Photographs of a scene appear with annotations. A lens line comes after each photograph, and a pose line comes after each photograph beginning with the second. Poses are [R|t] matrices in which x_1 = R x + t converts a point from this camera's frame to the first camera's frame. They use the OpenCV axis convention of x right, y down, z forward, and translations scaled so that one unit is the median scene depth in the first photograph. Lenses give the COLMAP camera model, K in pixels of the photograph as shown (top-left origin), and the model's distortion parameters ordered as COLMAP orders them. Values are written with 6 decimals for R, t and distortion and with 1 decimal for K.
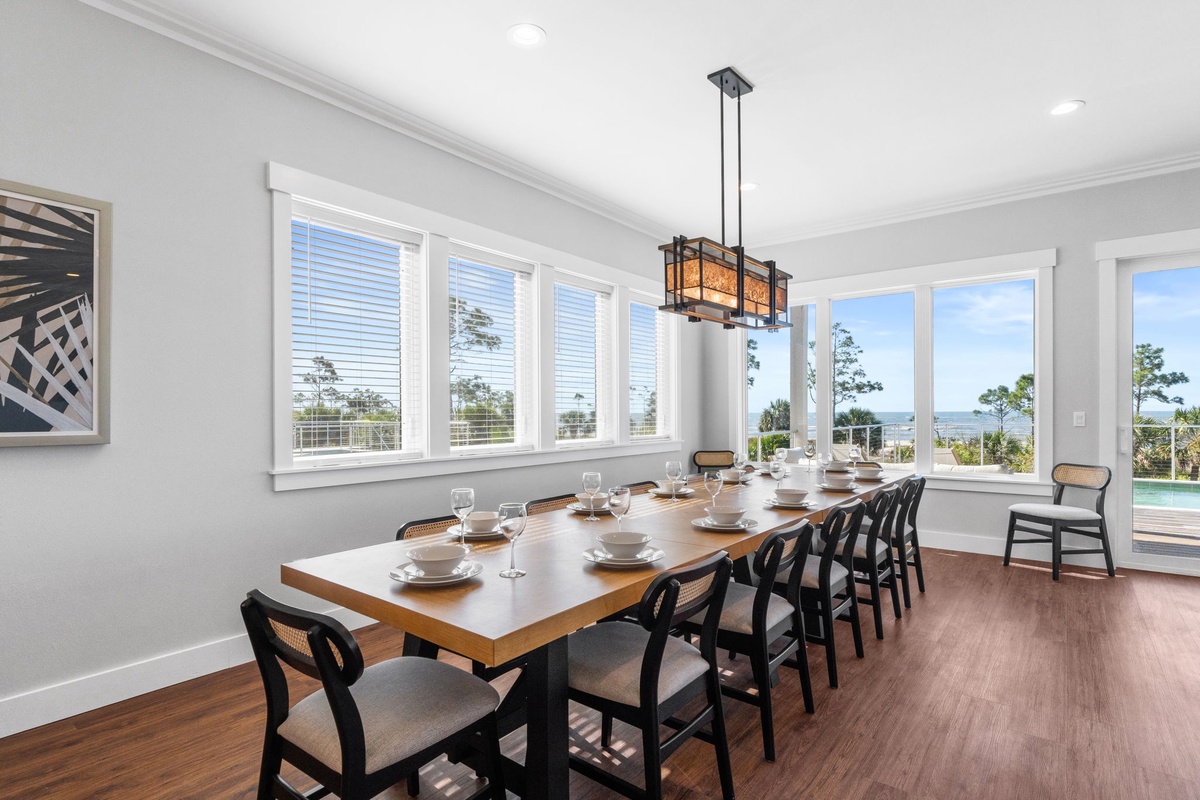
lens RADIAL K [[598.1, 0, 598.3], [0, 598.1, 412.4], [0, 0, 1]] dist [-0.003511, -0.001185]
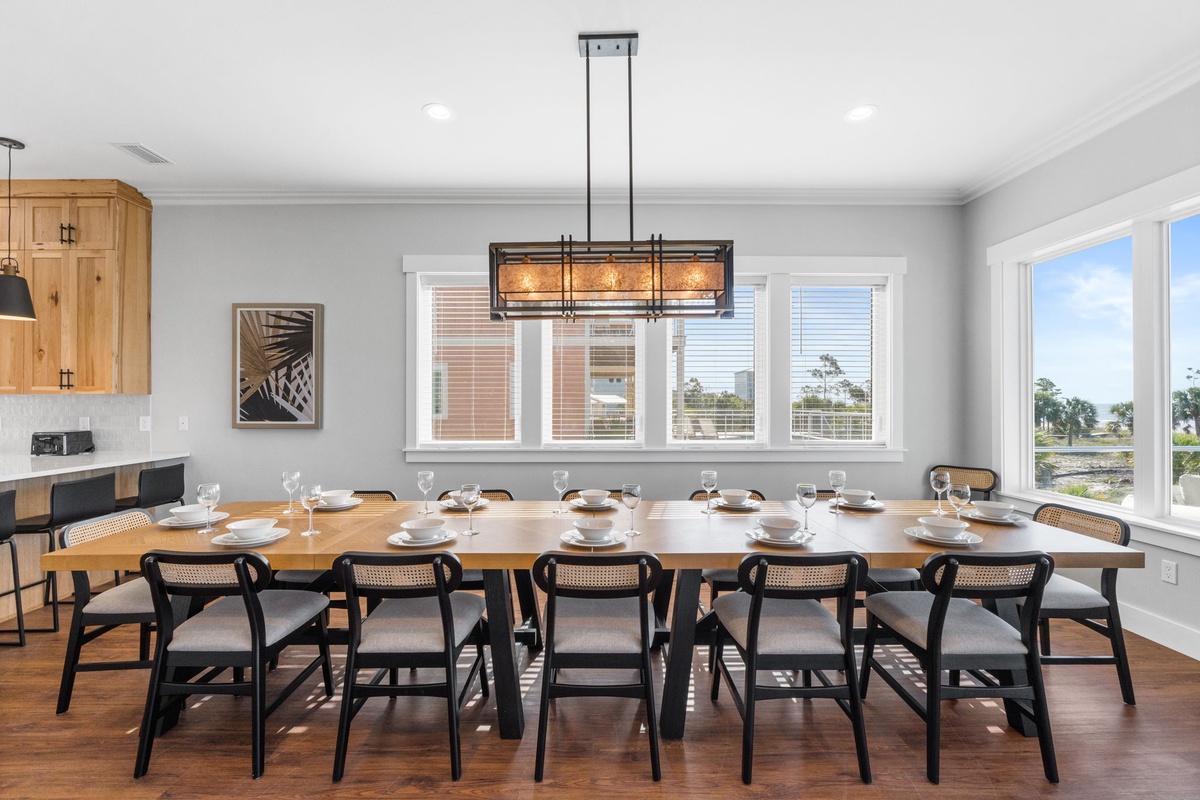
lens RADIAL K [[508.8, 0, 600.0], [0, 508.8, 400.0], [0, 0, 1]] dist [-0.003114, -0.000065]
pose [[0.625719, 0.000270, -0.780049, 0.550179], [-0.001718, 0.999998, -0.001032, -0.021127], [0.780047, 0.001986, 0.625718, 0.364277]]
